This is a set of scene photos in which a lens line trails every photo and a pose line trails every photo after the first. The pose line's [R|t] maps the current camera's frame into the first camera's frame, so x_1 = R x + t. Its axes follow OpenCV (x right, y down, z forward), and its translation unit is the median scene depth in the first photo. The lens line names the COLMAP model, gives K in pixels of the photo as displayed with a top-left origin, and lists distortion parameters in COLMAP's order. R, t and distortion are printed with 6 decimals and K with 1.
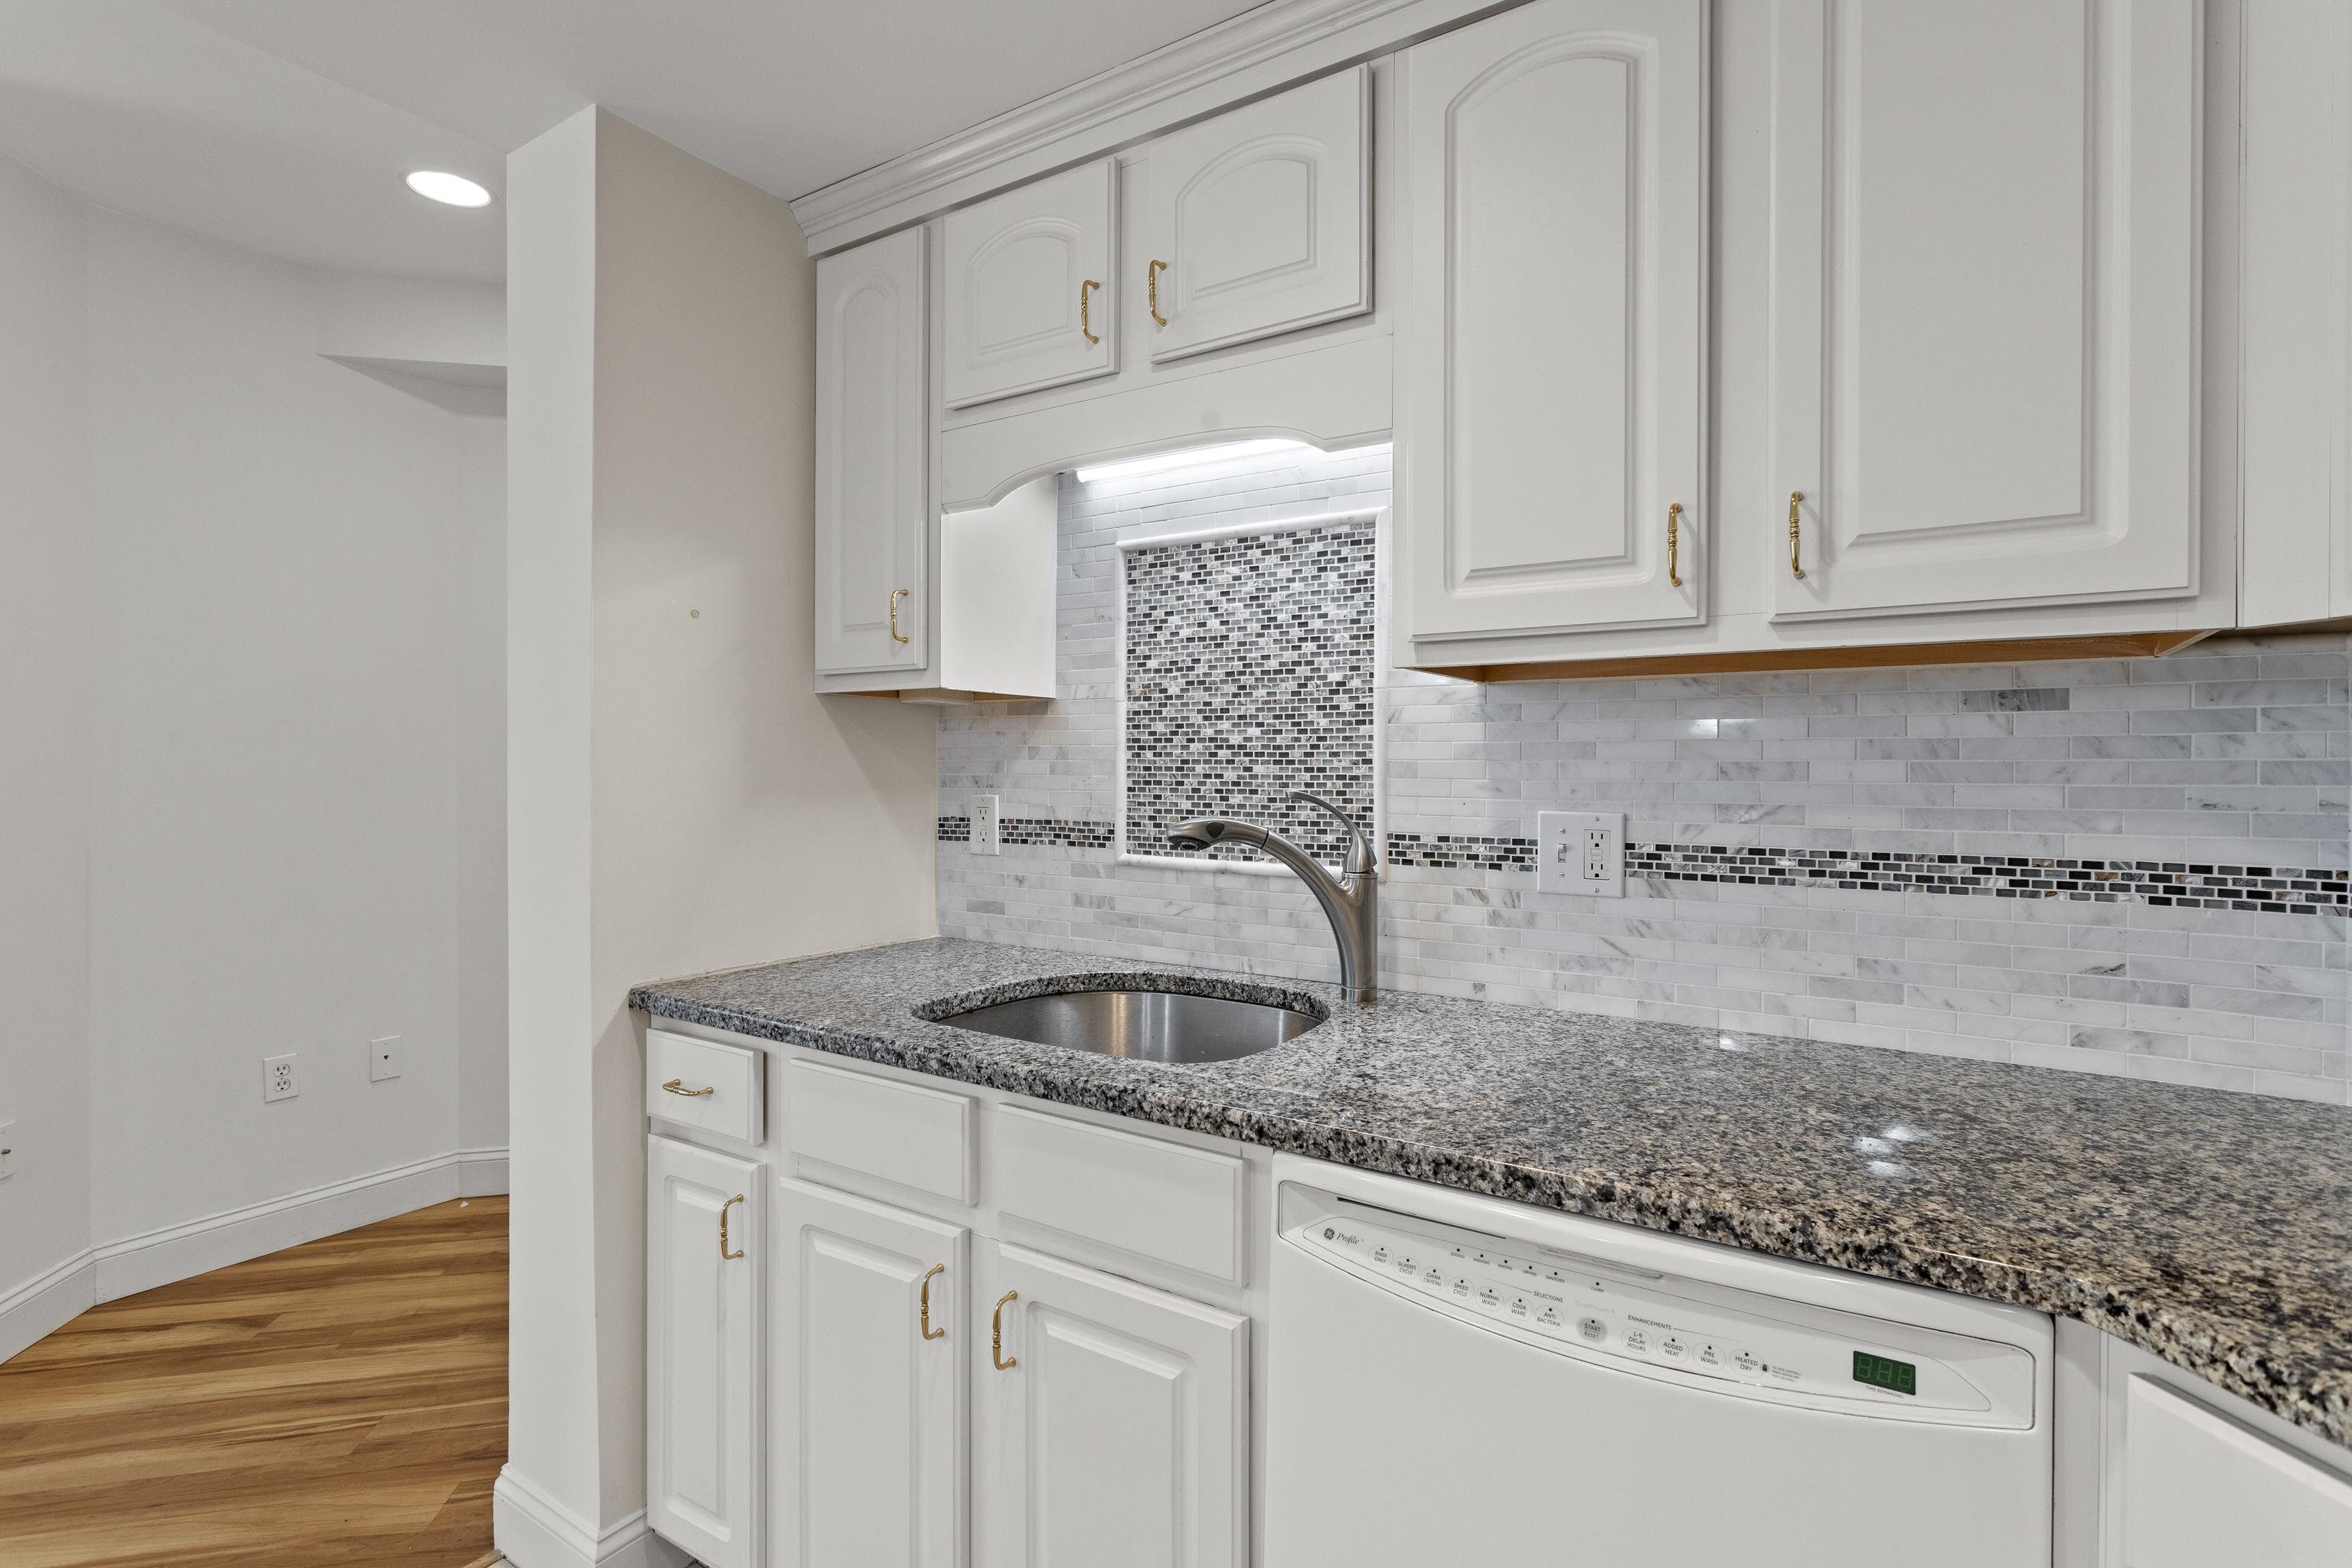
lens RADIAL K [[1125.4, 0, 1187.8], [0, 1125.4, 770.7], [0, 0, 1]] dist [-0.001425, 0.000982]
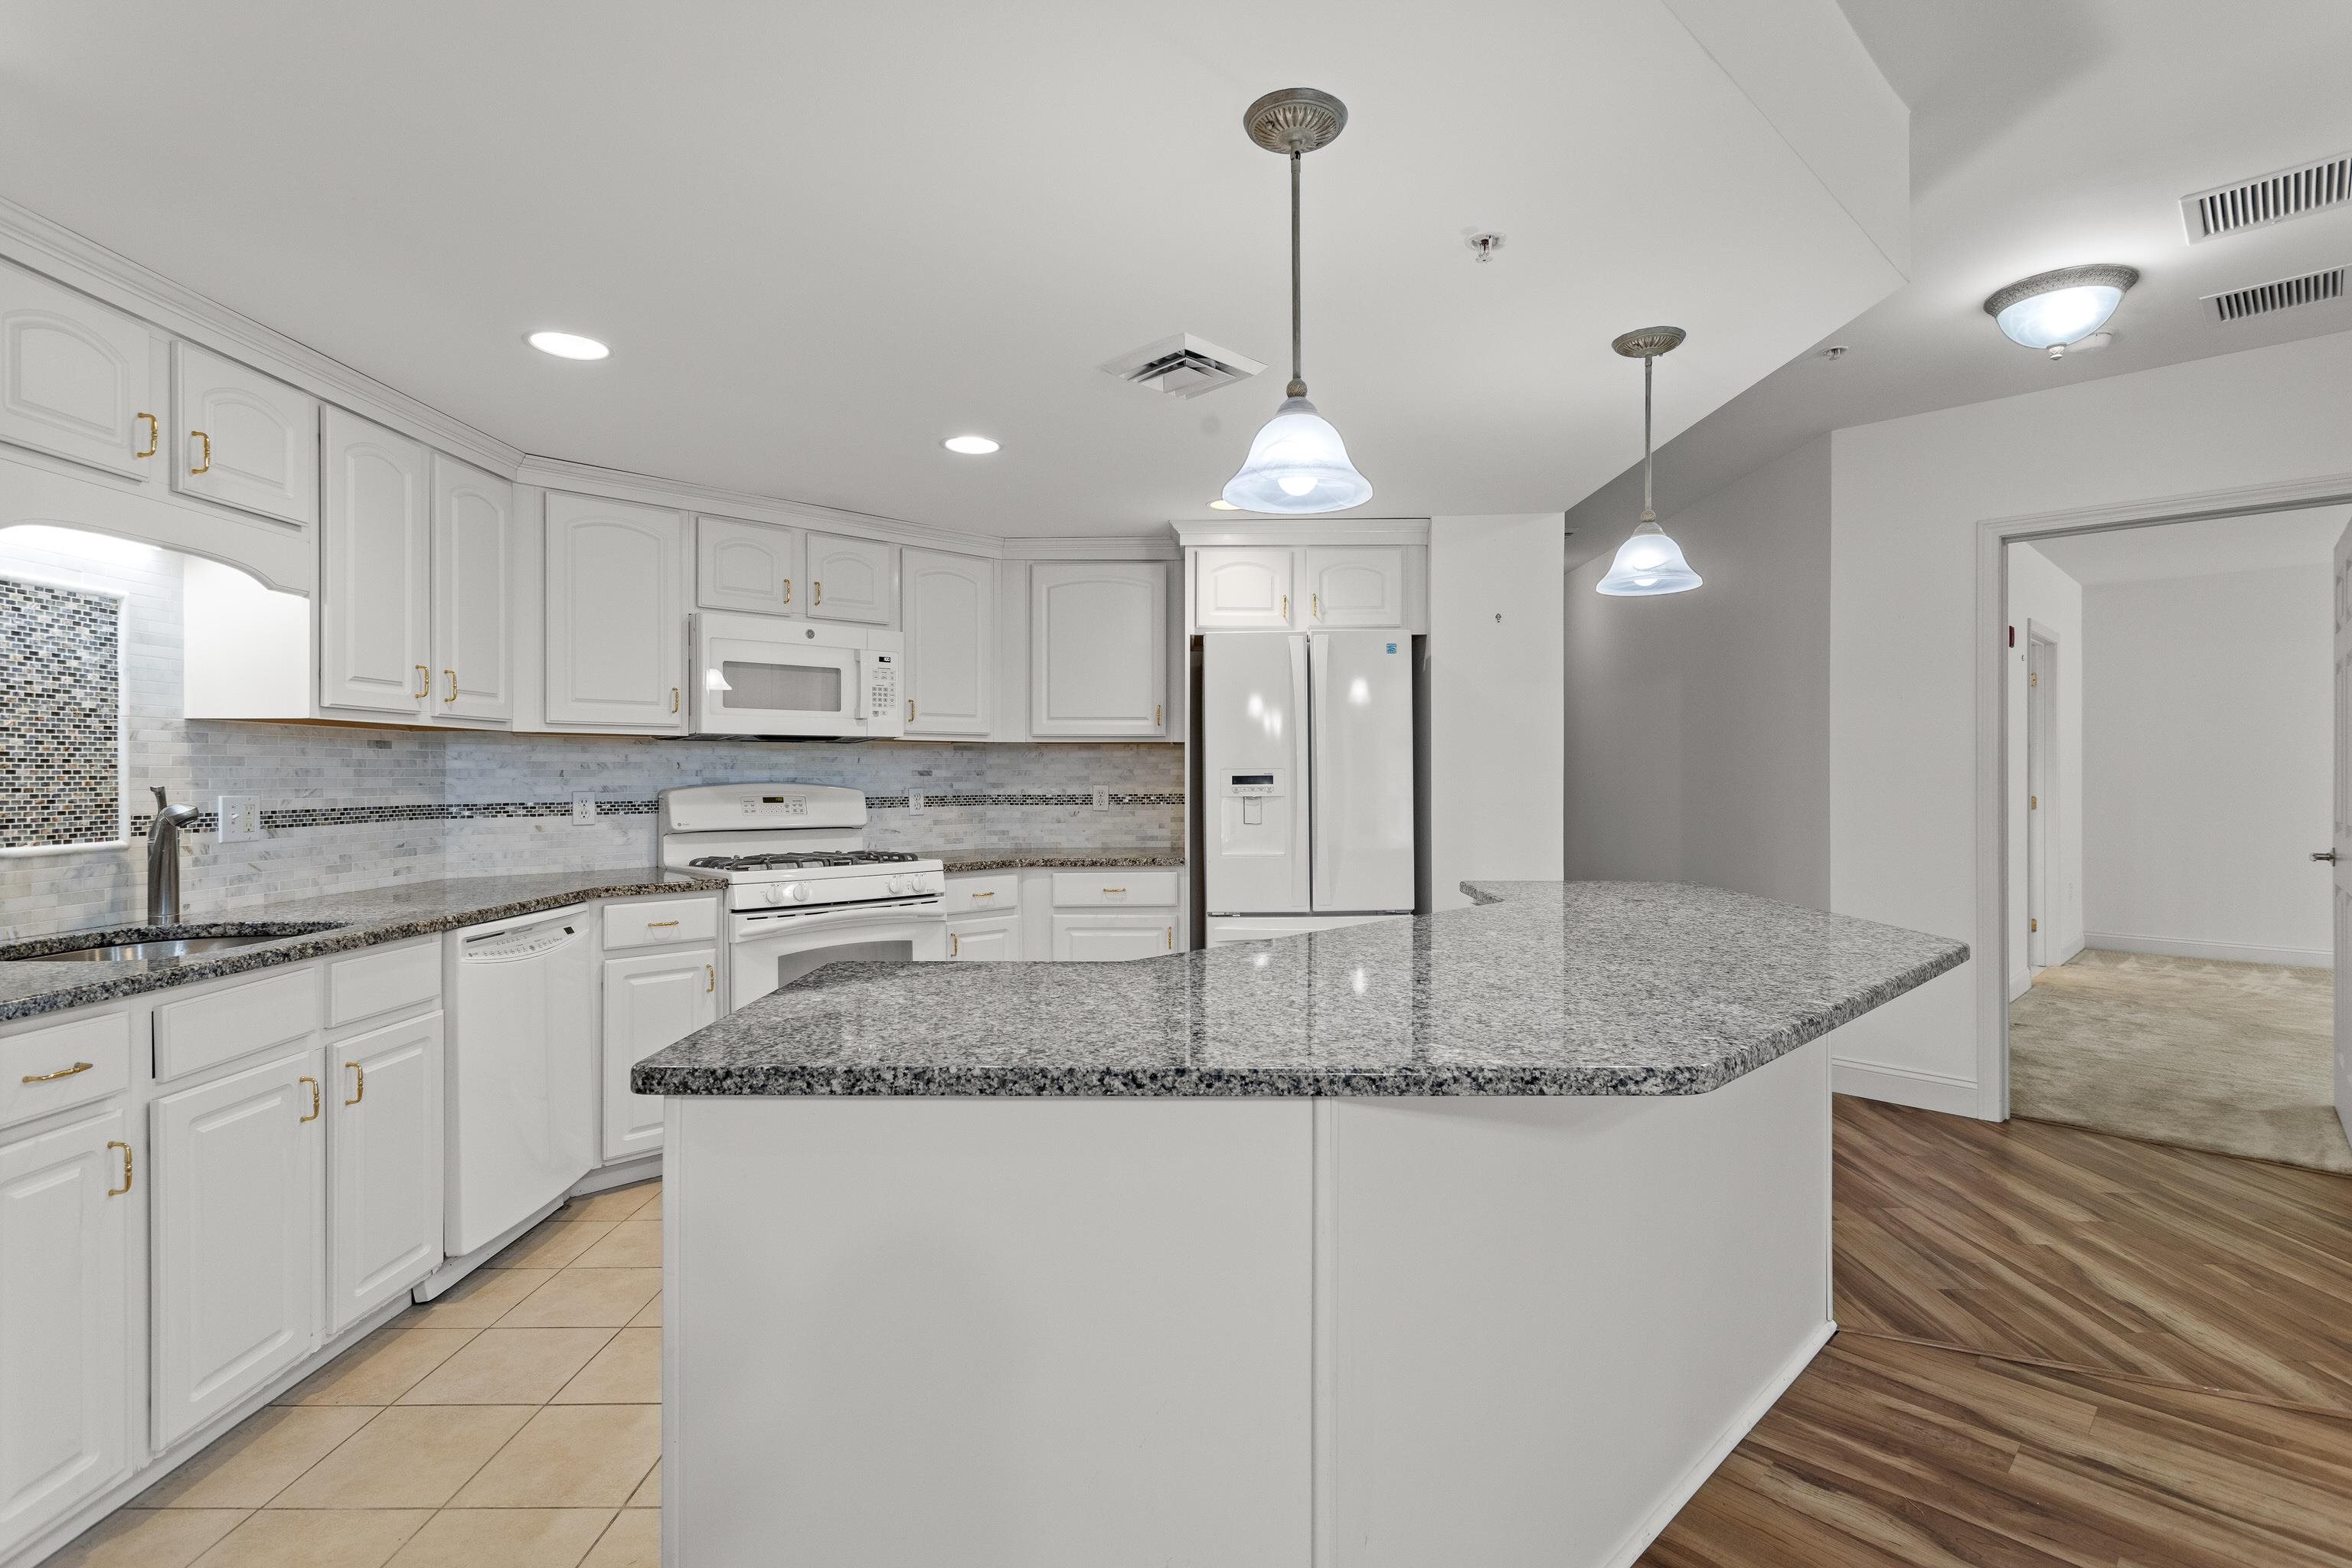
lens RADIAL K [[1109.2, 0, 1183.7], [0, 1109.2, 775.0], [0, 0, 1]] dist [0.001075, 0.002146]
pose [[-0.546554, -0.001934, 0.837421, -1.756652], [0.003196, 0.999985, 0.004395, 0.000808], [-0.837417, 0.005079, -0.546540, 0.631331]]
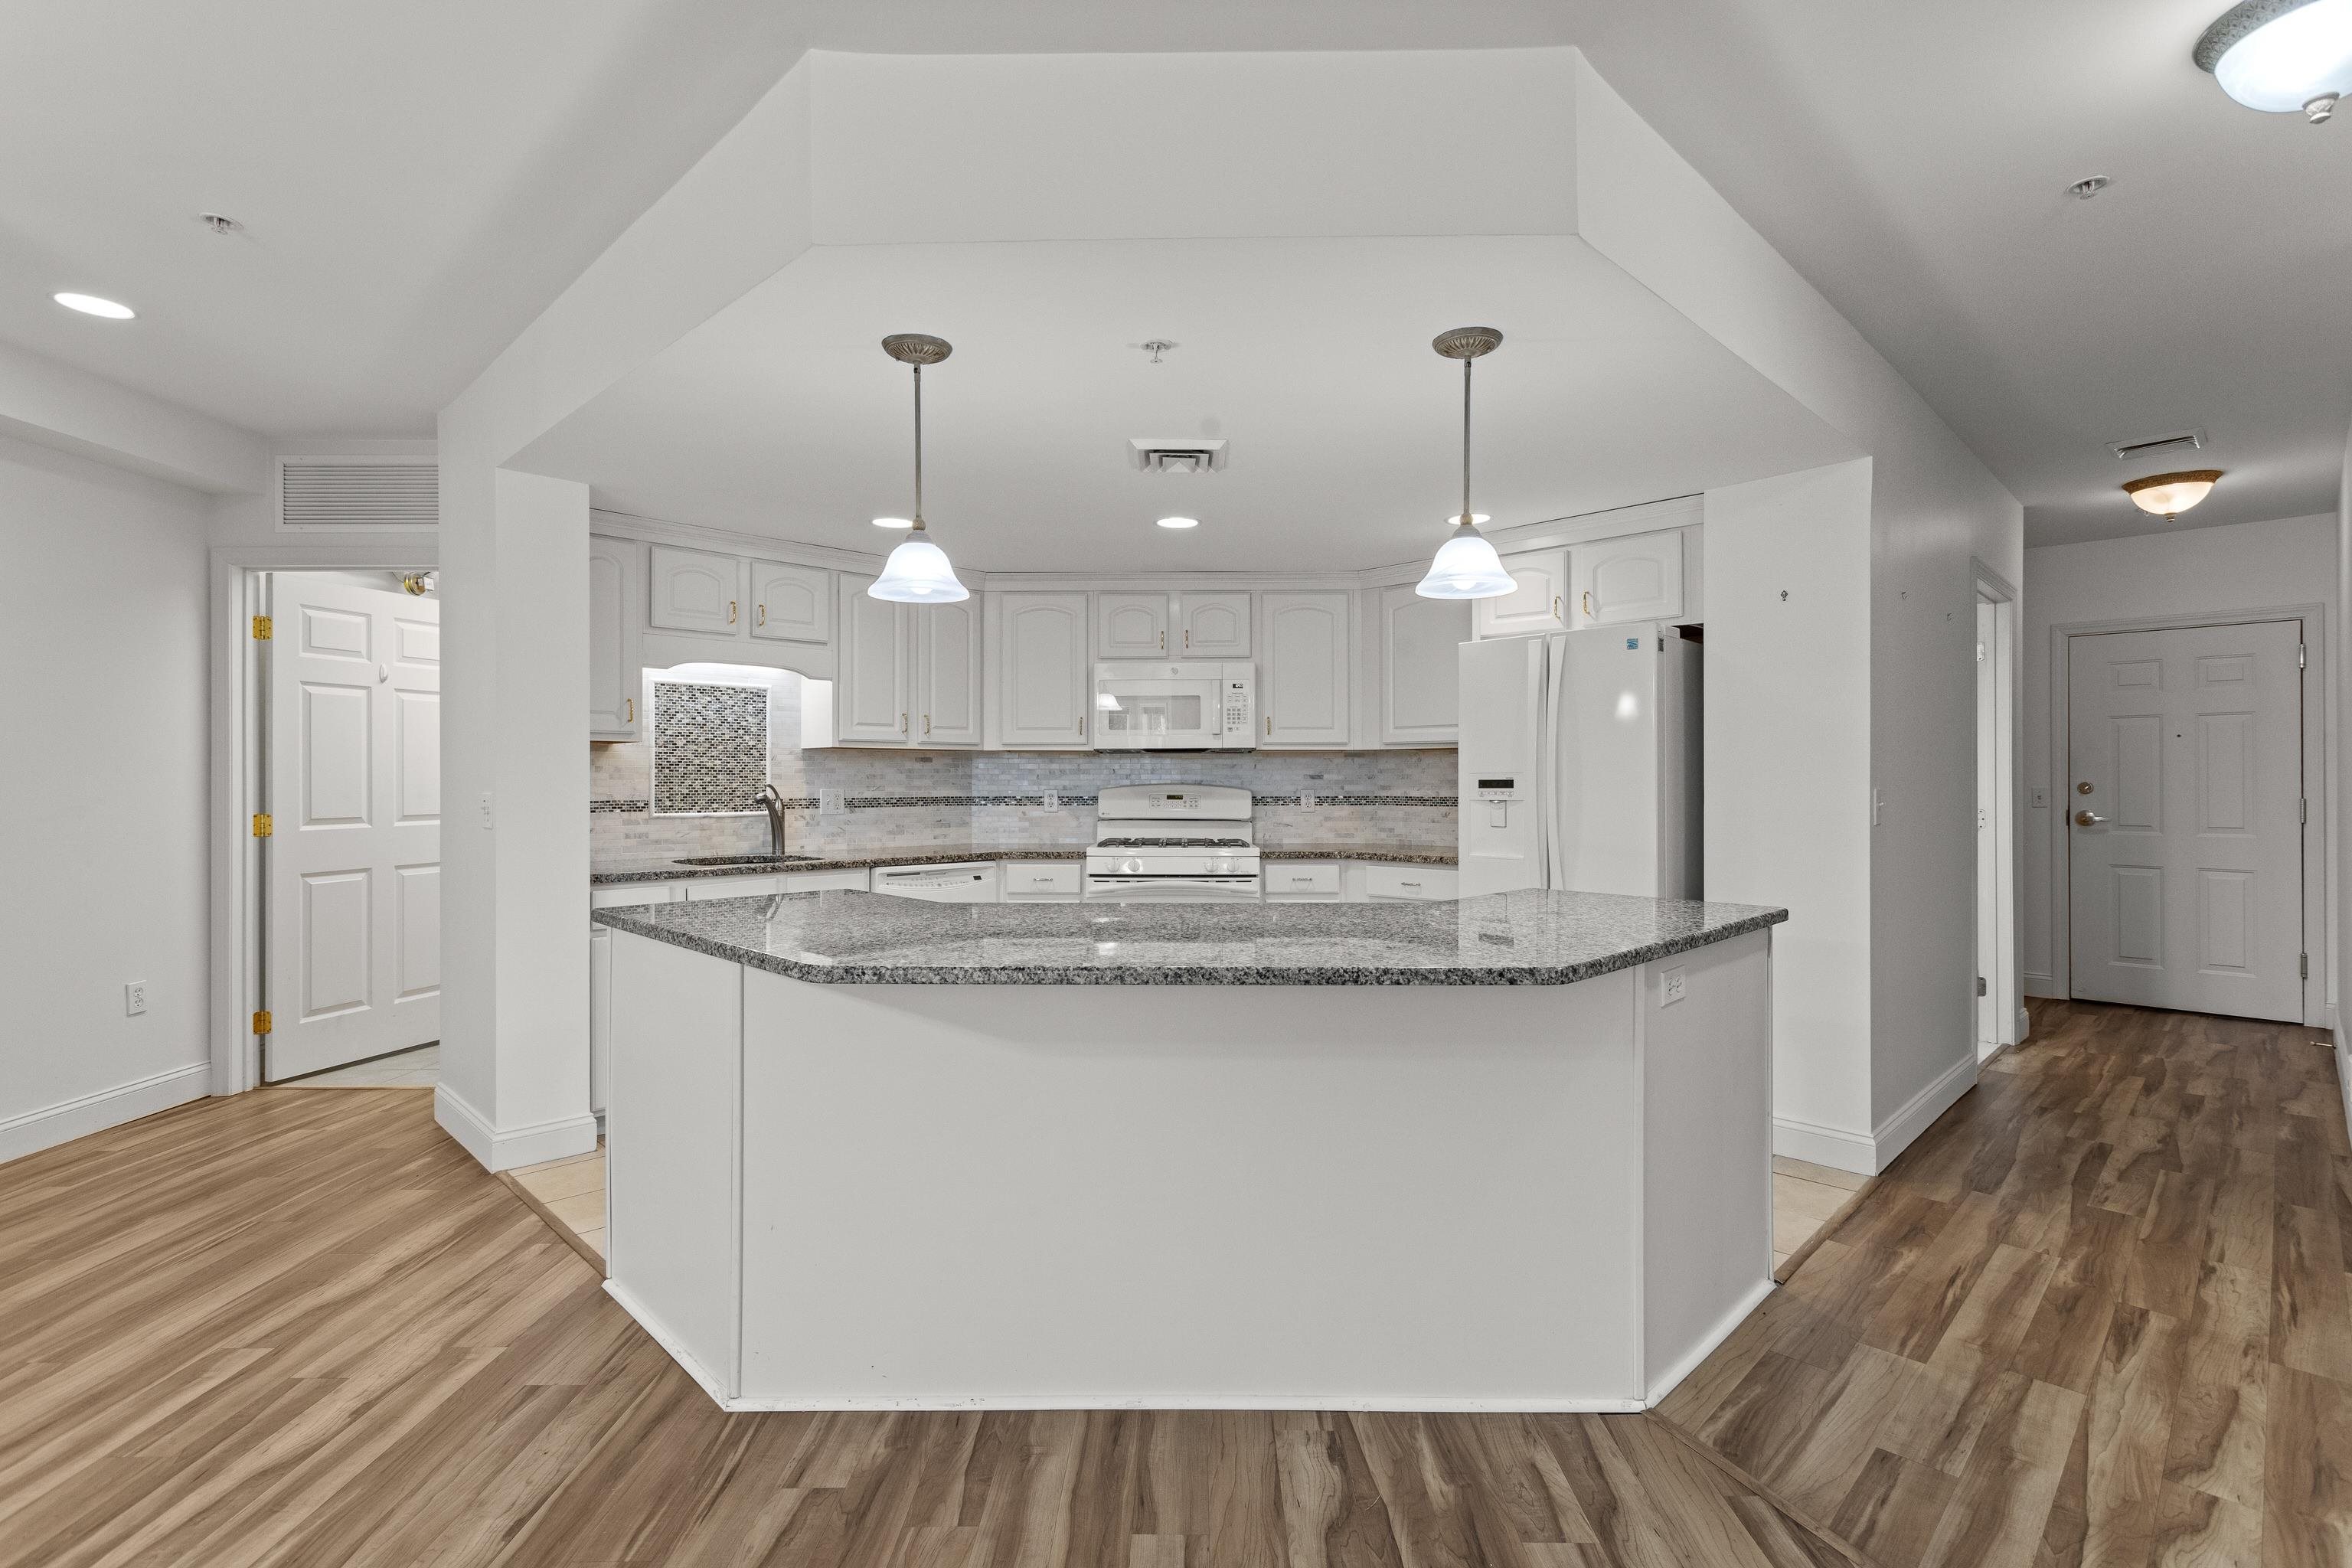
lens RADIAL K [[1106.5, 0, 1182.6], [0, 1106.5, 774.4], [0, 0, 1]] dist [-0.002412, 0.000895]
pose [[0.203860, 0.000836, 0.979000, -2.348936], [0.004532, 0.999988, -0.001798, 0.002908], [-0.978990, 0.004803, 0.203854, -0.602014]]
